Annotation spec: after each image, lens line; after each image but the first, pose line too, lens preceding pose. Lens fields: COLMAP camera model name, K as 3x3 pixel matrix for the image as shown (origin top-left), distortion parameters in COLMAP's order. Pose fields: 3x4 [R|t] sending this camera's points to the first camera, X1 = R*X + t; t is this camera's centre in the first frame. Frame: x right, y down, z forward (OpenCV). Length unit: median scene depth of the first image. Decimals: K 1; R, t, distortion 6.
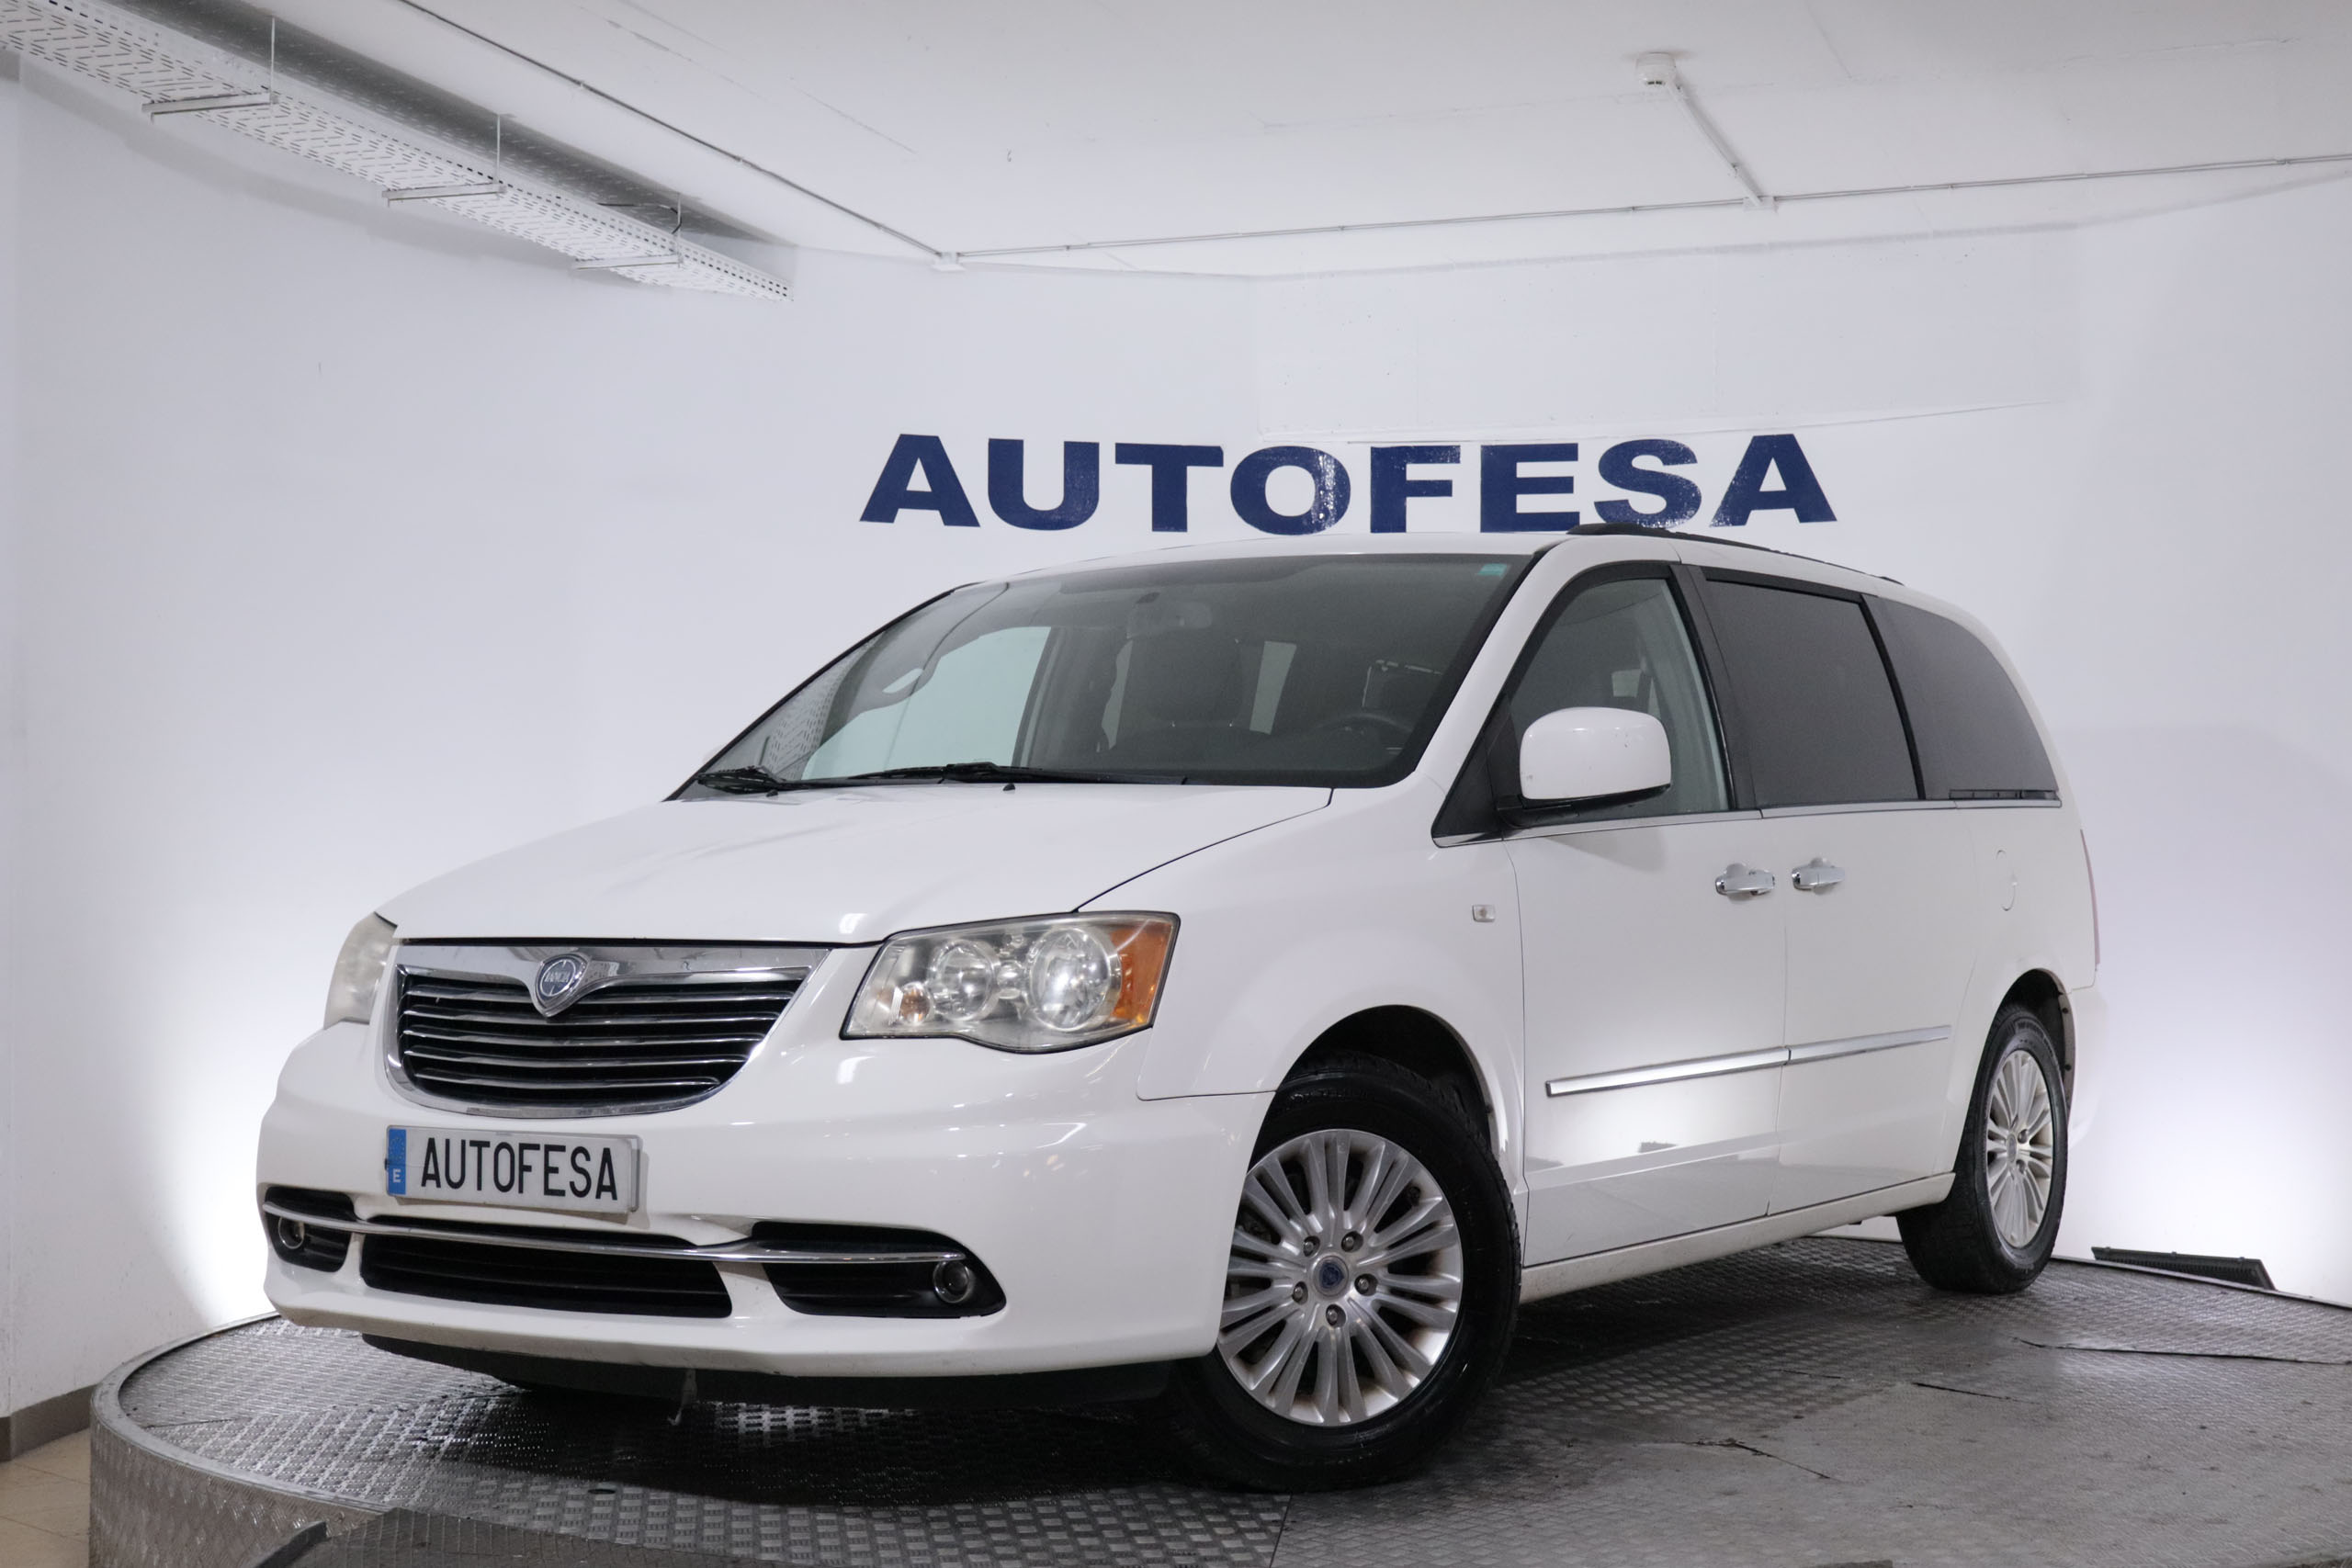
lens RADIAL K [[3370.6, 0, 1168.2], [0, 3370.6, 805.9], [0, 0, 1]] dist [0.023960, 0.000000]
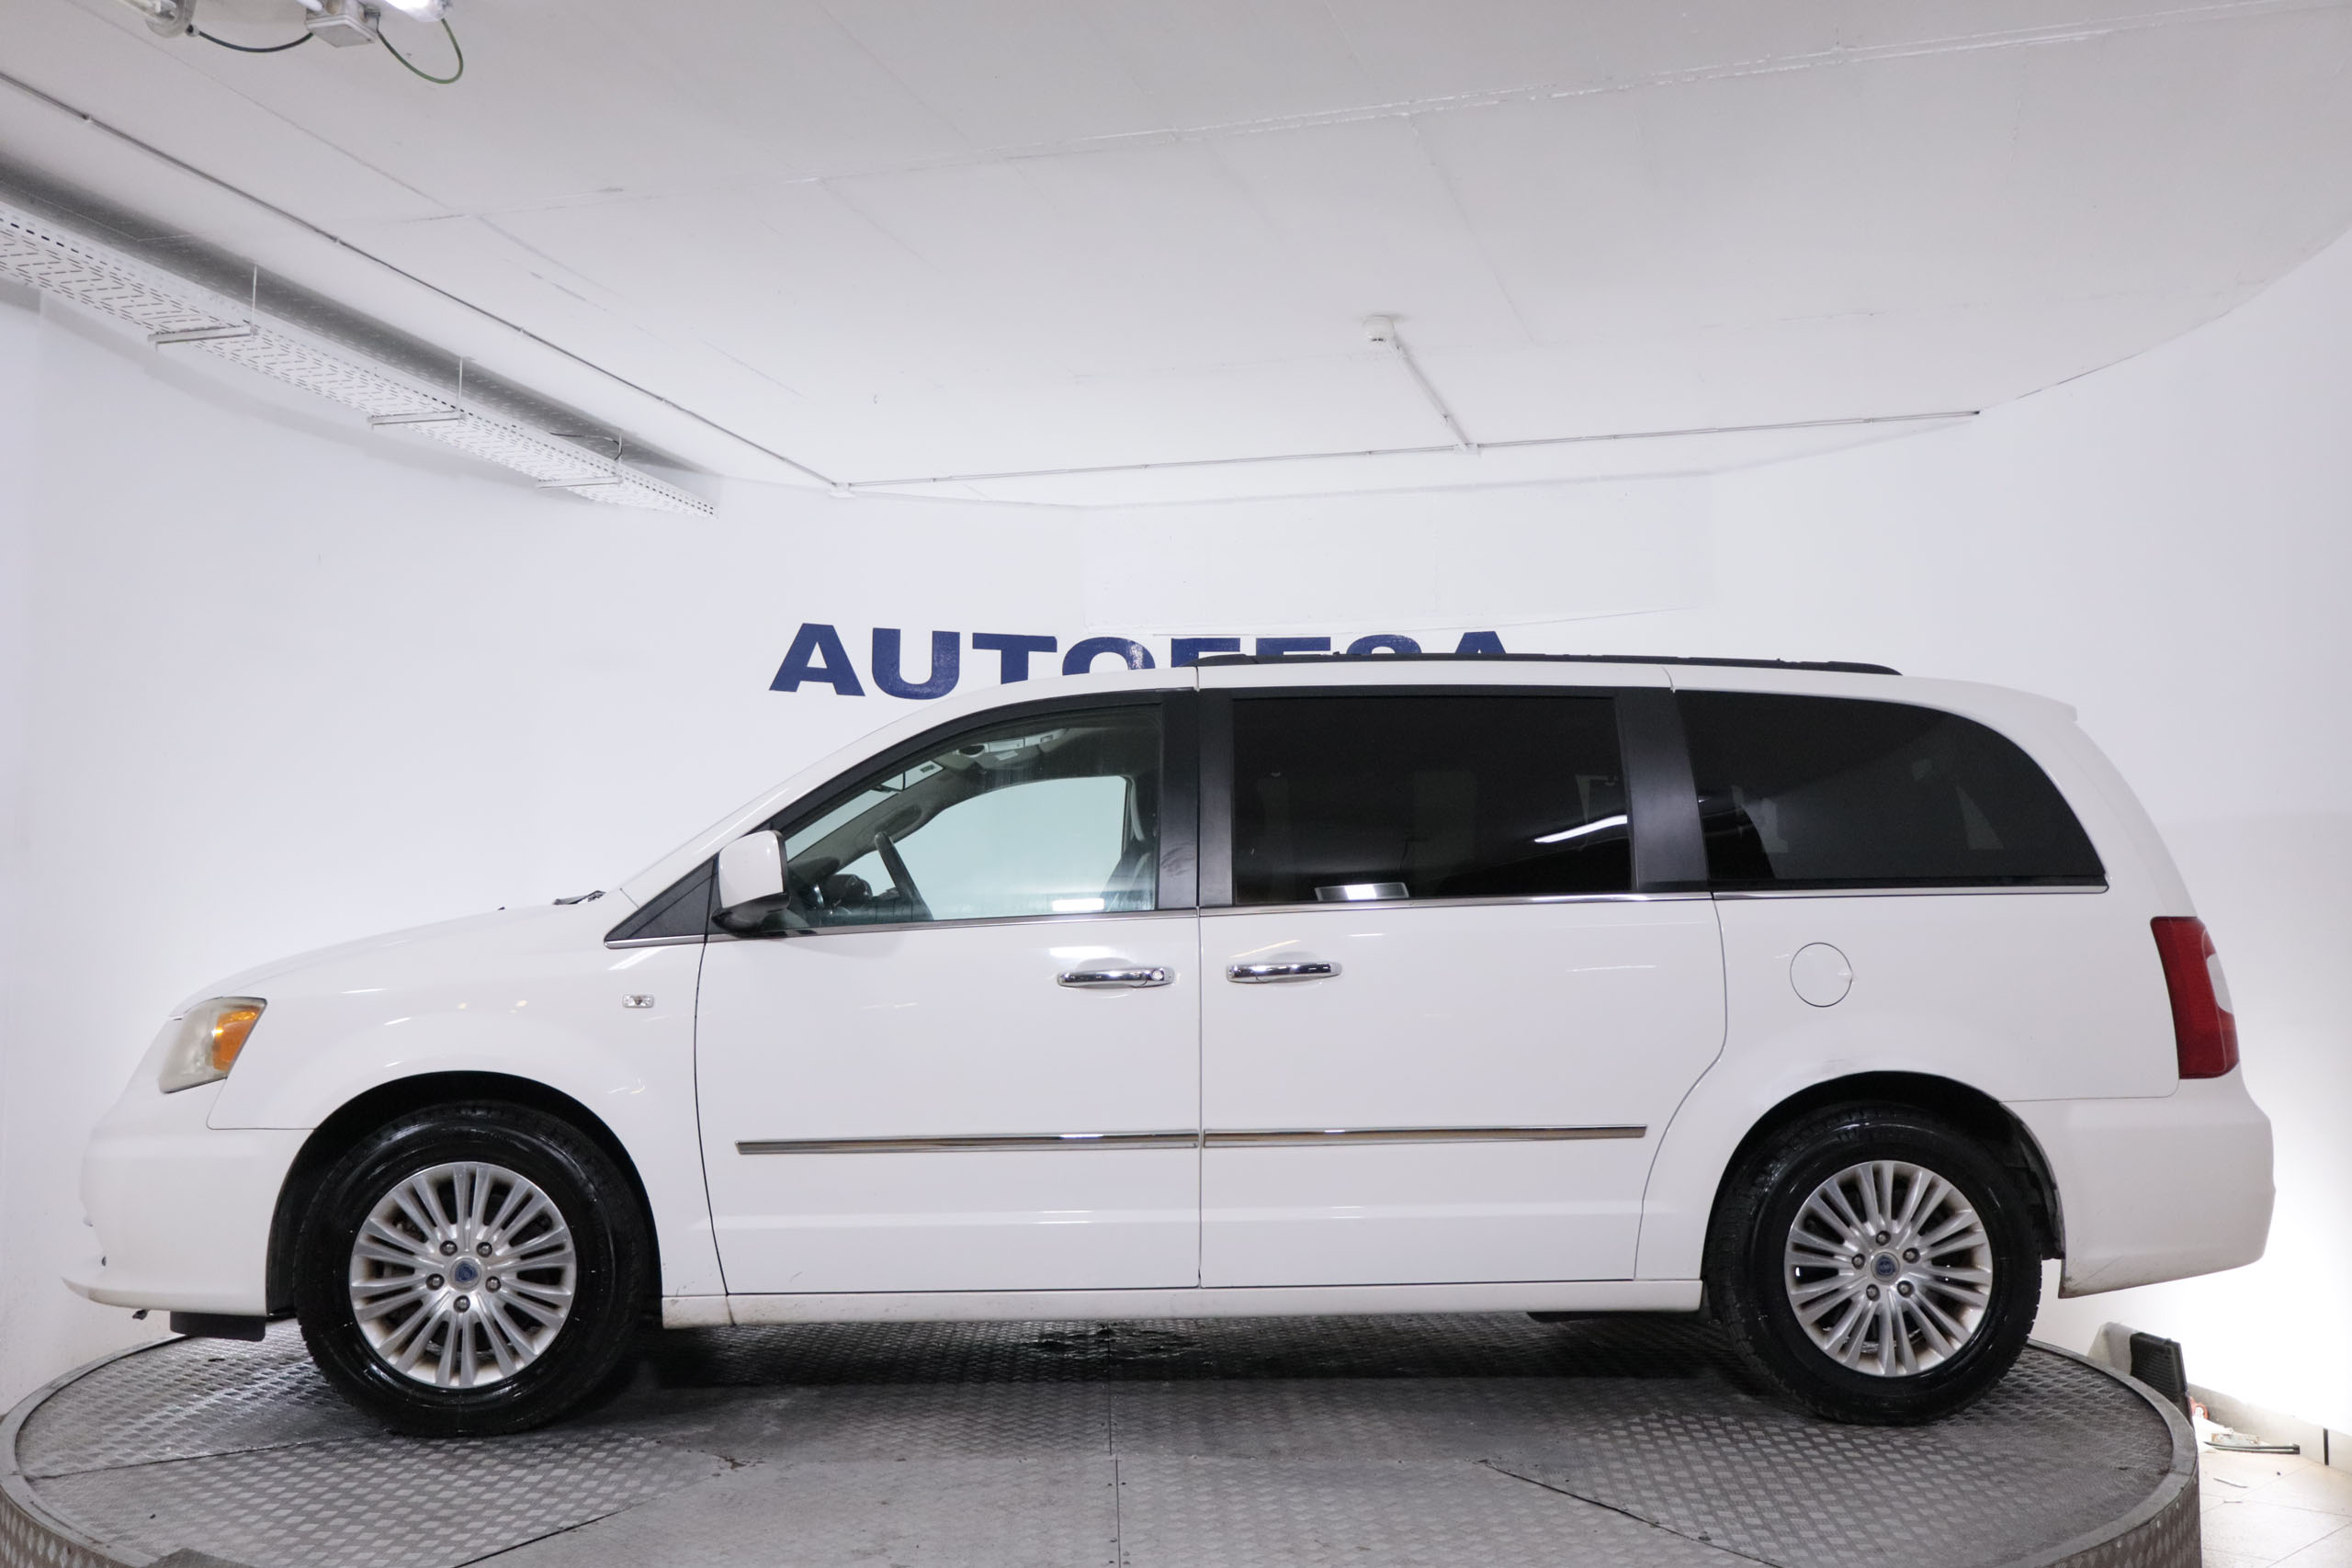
lens RADIAL K [[2368.6, 0, 1169.4], [0, 2368.6, 783.6], [0, 0, 1]] dist [0.018692, 0.000000]
pose [[0.999341, 0.008894, 0.035189, 0.031397], [-0.006806, 0.998233, -0.059025, 0.003020], [-0.035652, 0.058747, 0.997636, 0.110068]]
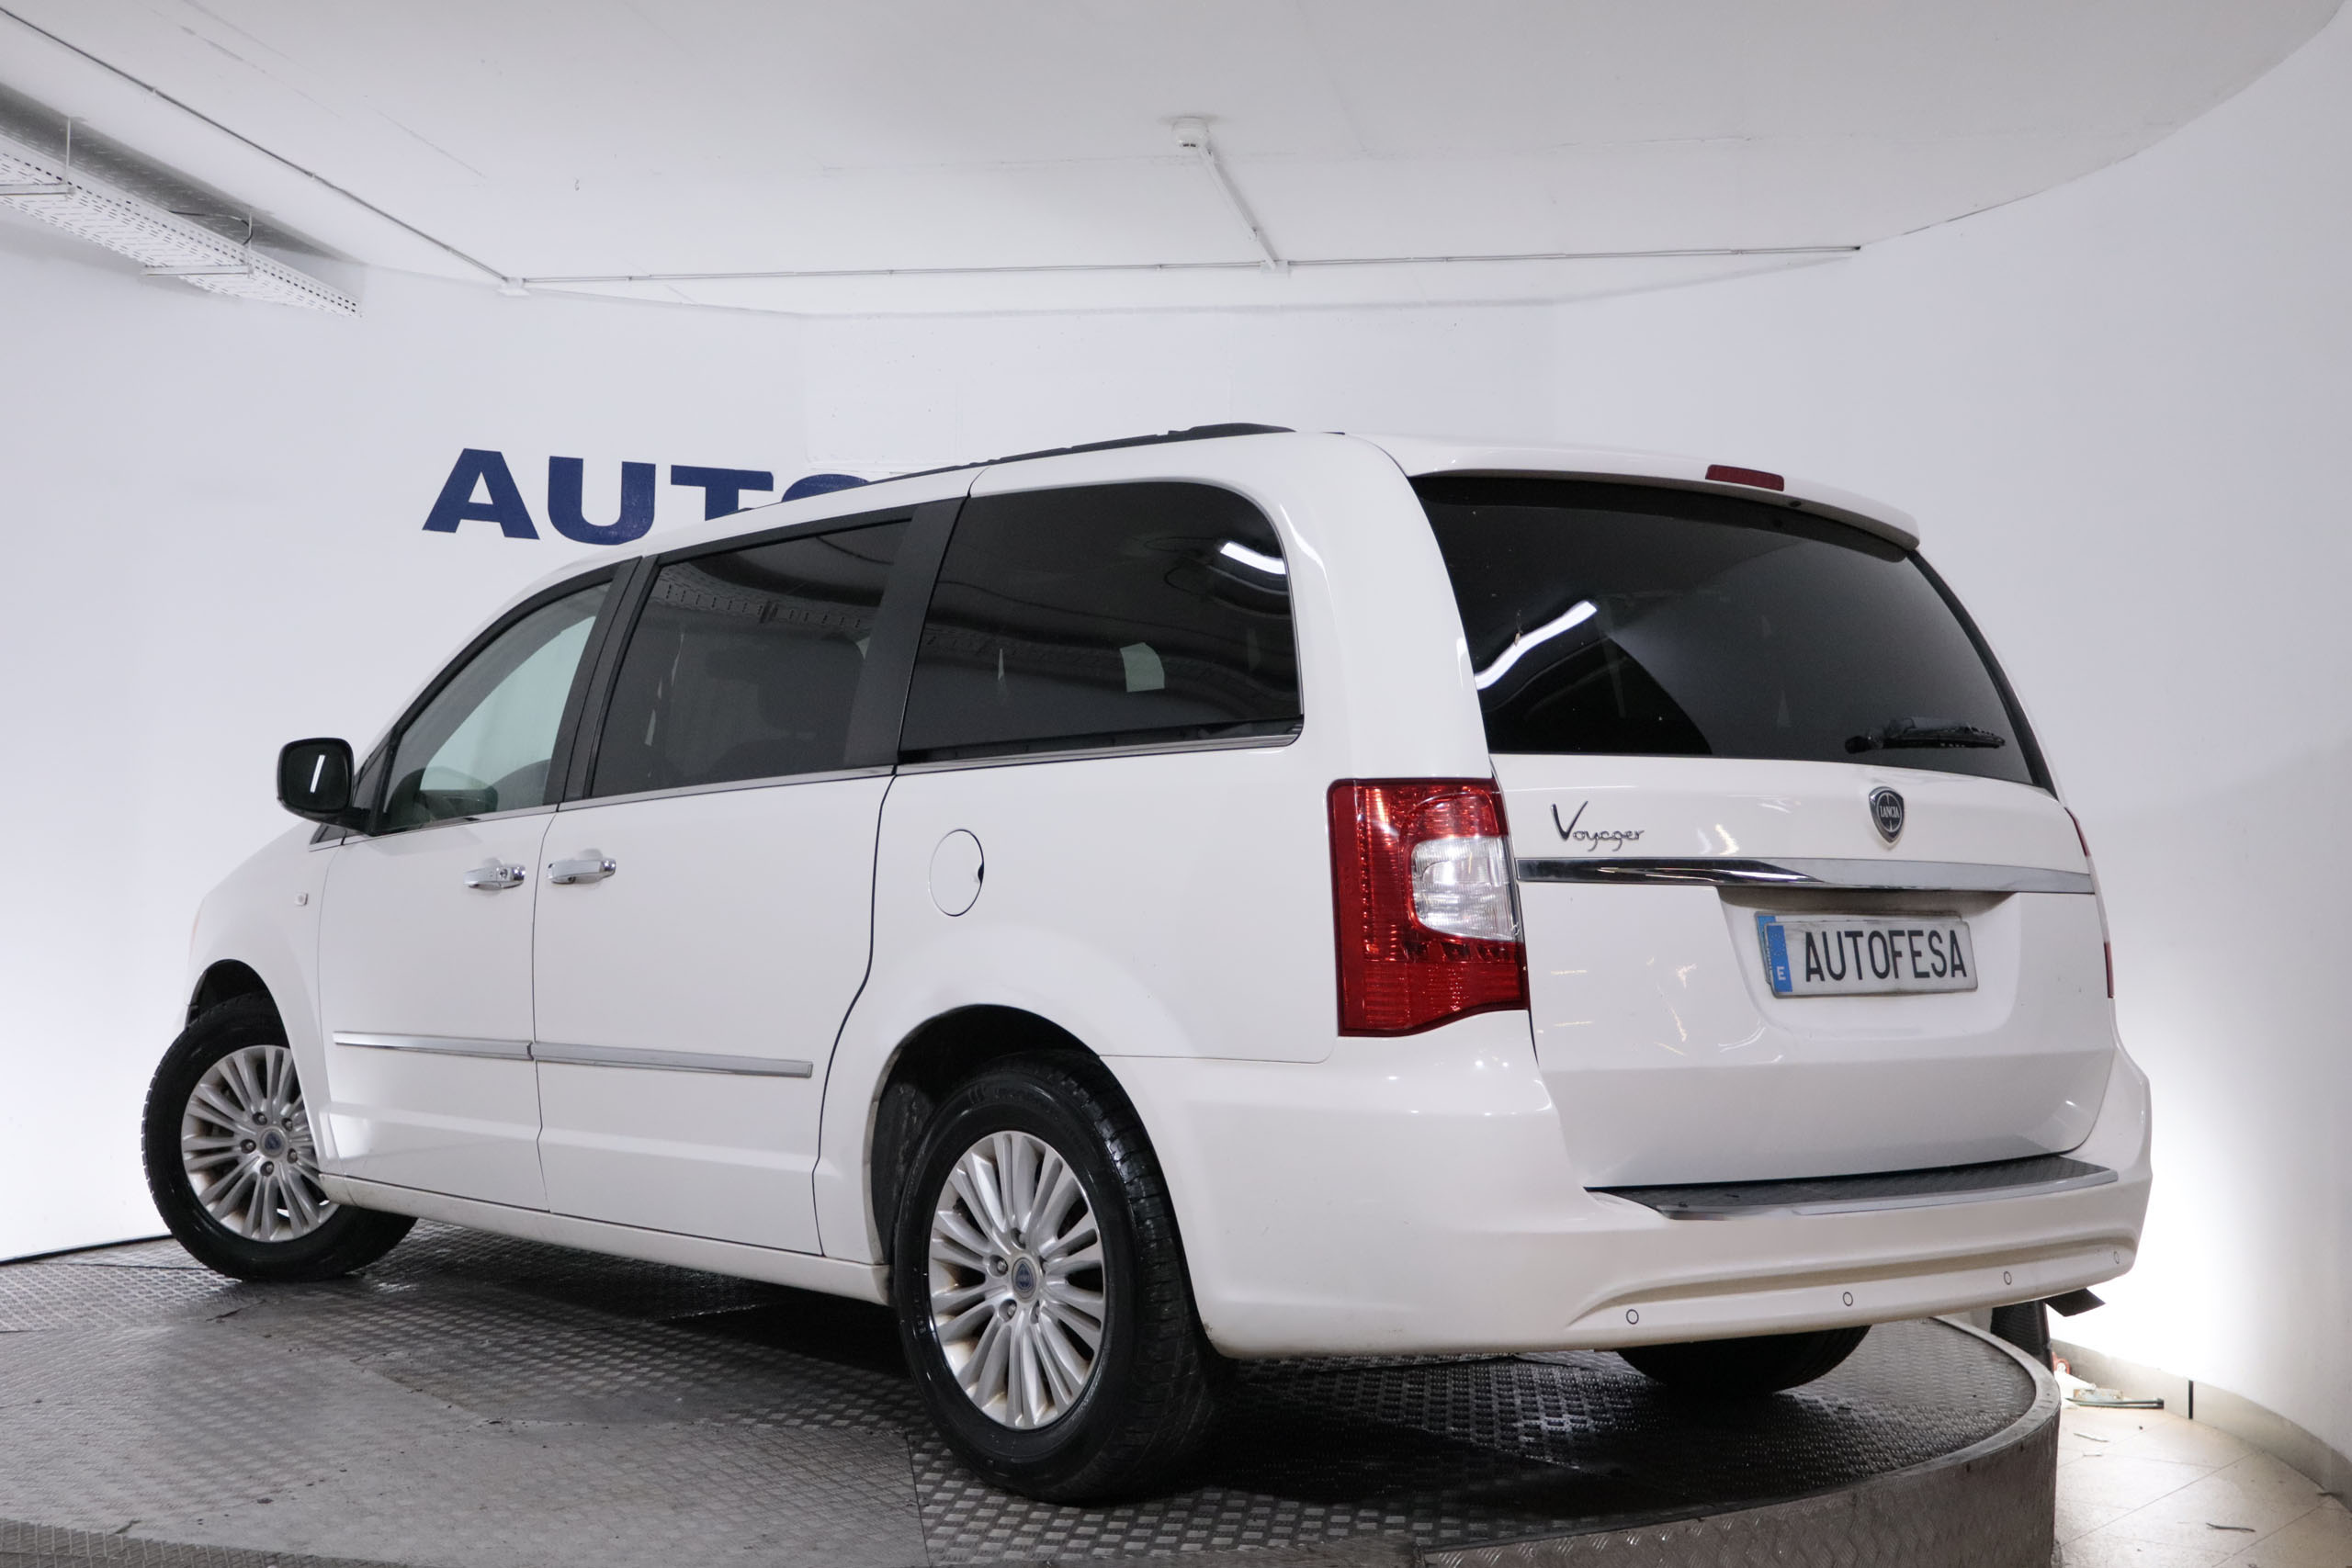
lens RADIAL K [[3038.7, 0, 1175.2], [0, 3038.7, 790.0], [0, 0, 1]] dist [0.018489, 0.000000]
pose [[0.987836, 0.021061, 0.154068, -0.004847], [-0.019576, 0.999746, -0.011150, 0.002433], [-0.154264, 0.007999, 0.987997, 0.034199]]
